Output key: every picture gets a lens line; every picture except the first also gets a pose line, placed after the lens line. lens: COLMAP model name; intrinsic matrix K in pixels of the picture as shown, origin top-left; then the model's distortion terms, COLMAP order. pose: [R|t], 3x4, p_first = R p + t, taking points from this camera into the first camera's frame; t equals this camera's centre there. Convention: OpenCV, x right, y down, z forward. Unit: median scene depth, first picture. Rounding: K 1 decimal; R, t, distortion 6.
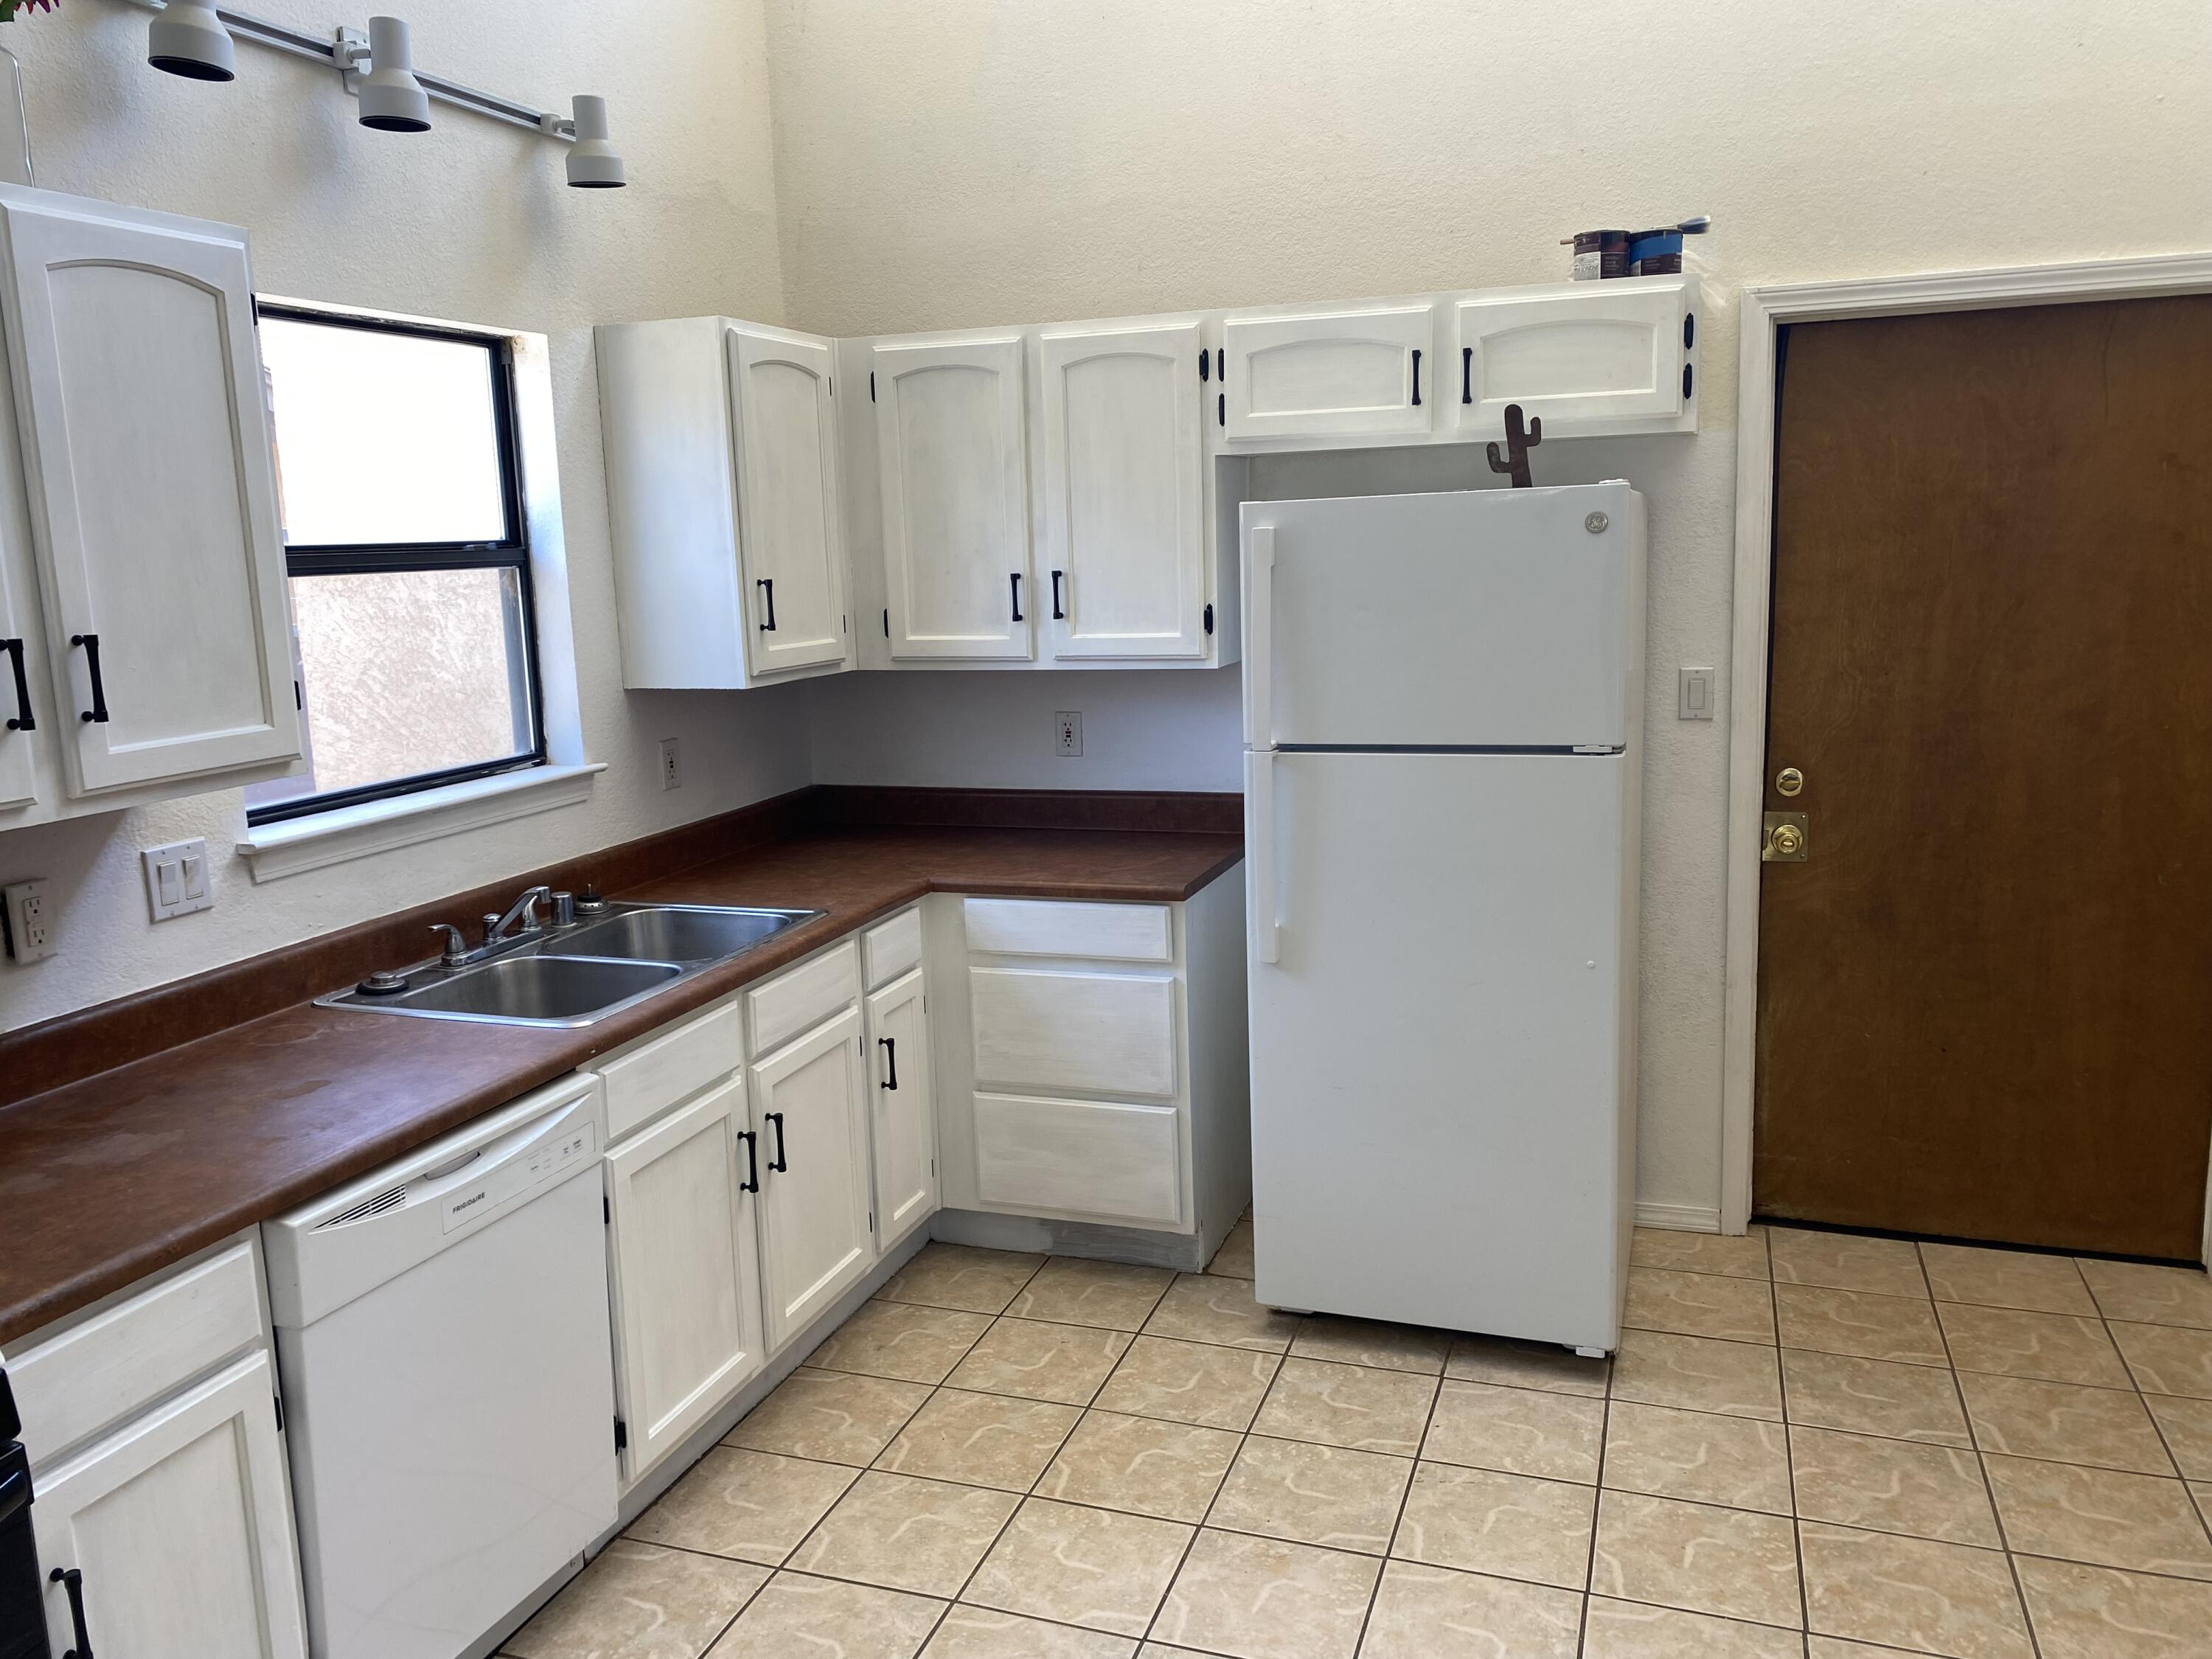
lens RADIAL K [[1689.5, 0, 1087.0], [0, 1689.5, 812.9], [0, 0, 1]] dist [0.047349, -0.055994]
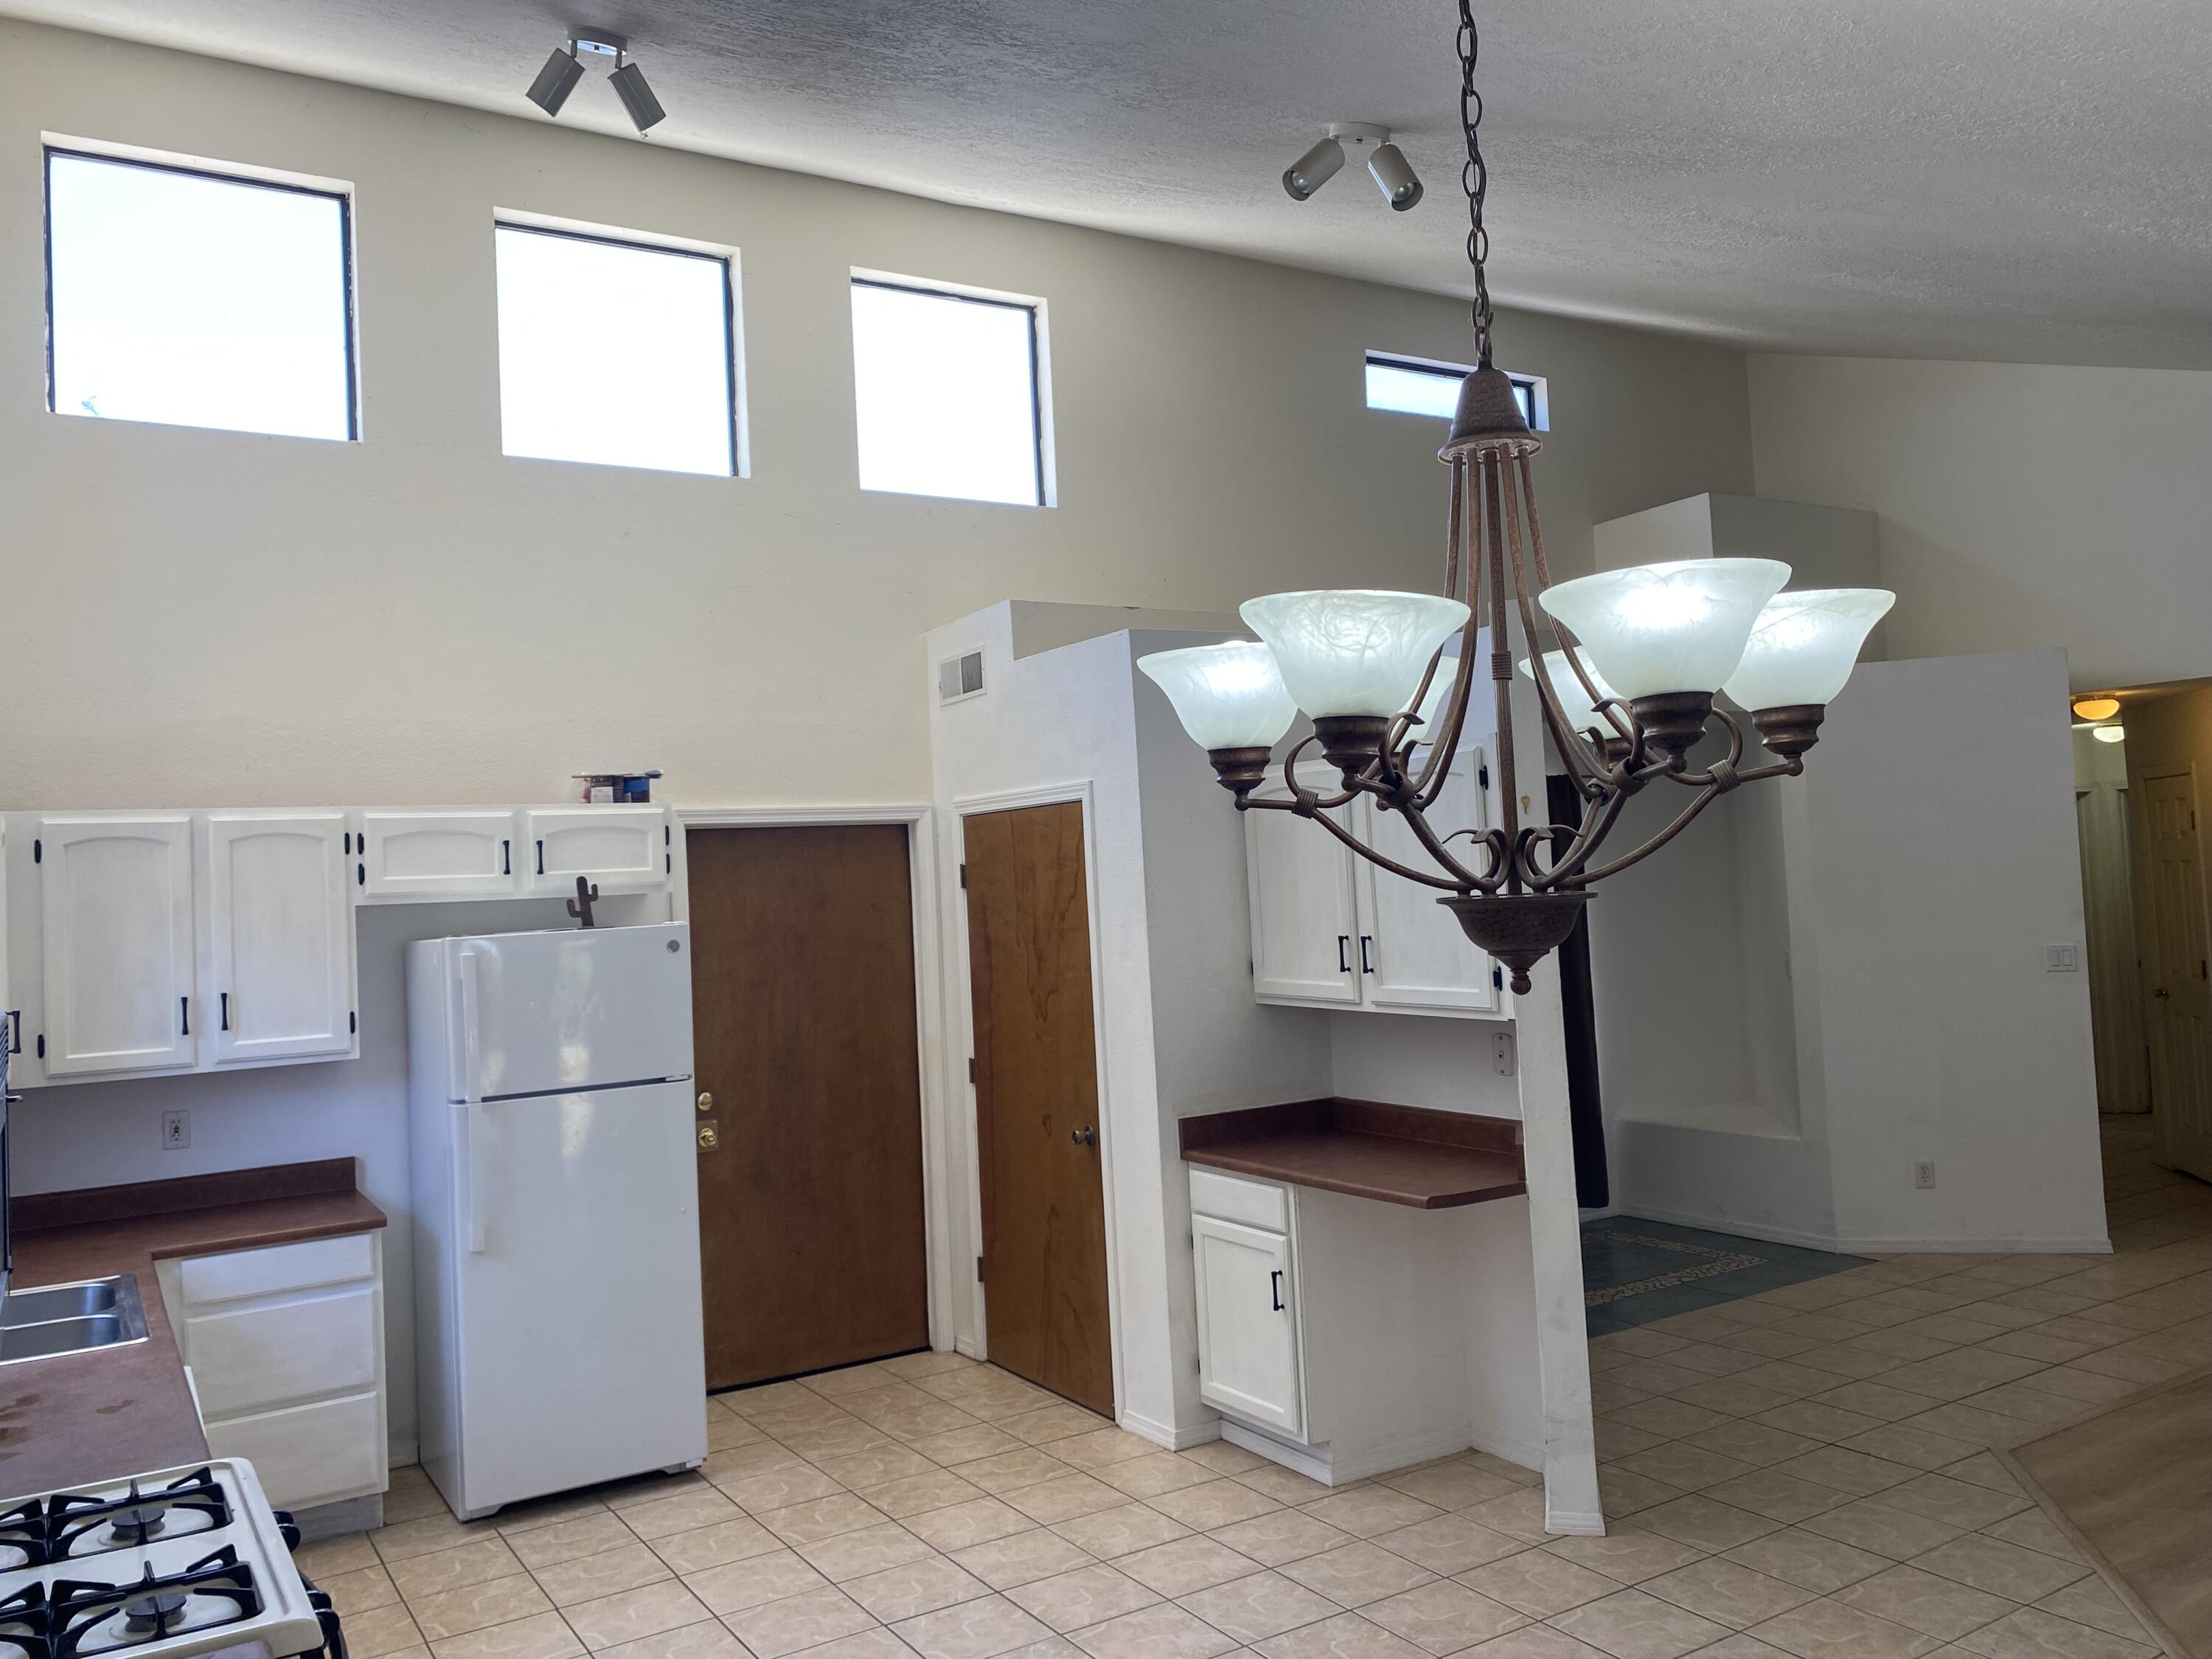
lens RADIAL K [[1701.4, 0, 1102.4], [0, 1701.4, 807.8], [0, 0, 1]] dist [0.025547, -0.023232]
pose [[0.623945, 0.038863, 0.780501, -0.697878], [0.155075, 0.972743, -0.172404, 0.053345], [-0.765927, 0.228607, 0.600911, -0.368966]]
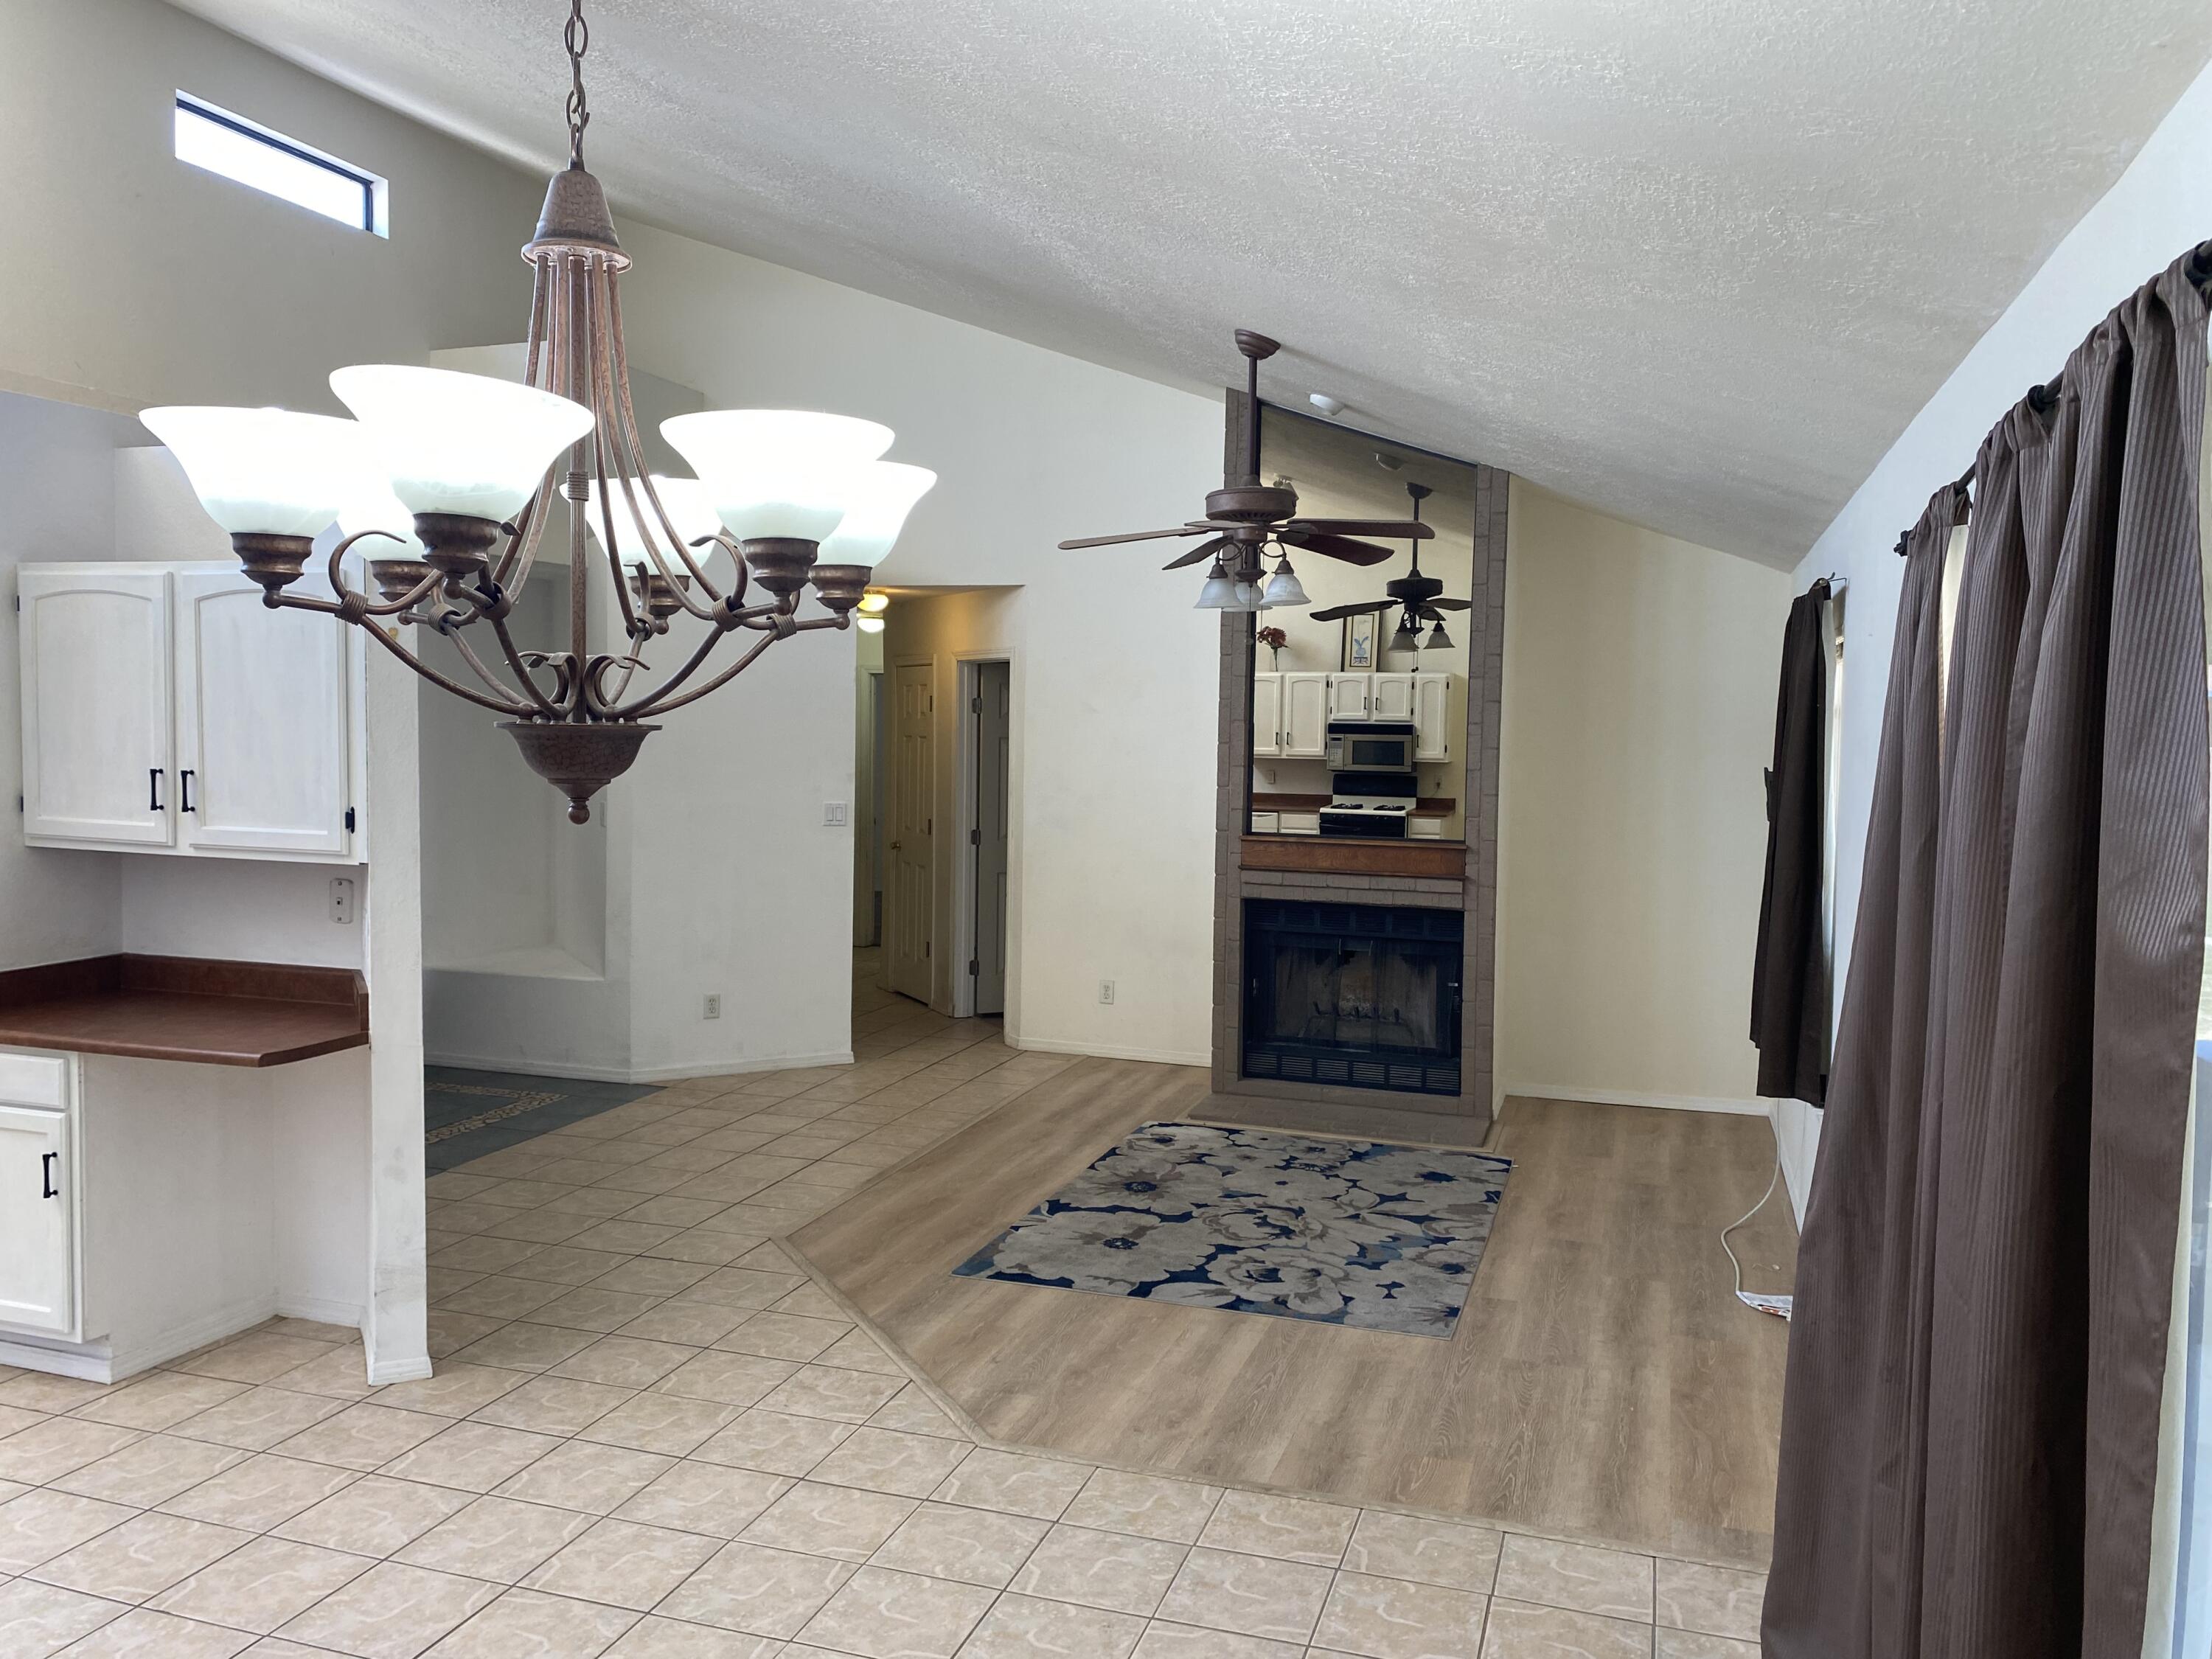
lens RADIAL K [[1691.9, 0, 1109.0], [0, 1691.9, 802.3], [0, 0, 1]] dist [0.047568, -0.049783]
pose [[-0.024238, -0.015412, 0.999587, -0.723611], [0.147931, 0.988818, 0.018833, 0.047327], [-0.988701, 0.148326, -0.021687, -0.298469]]
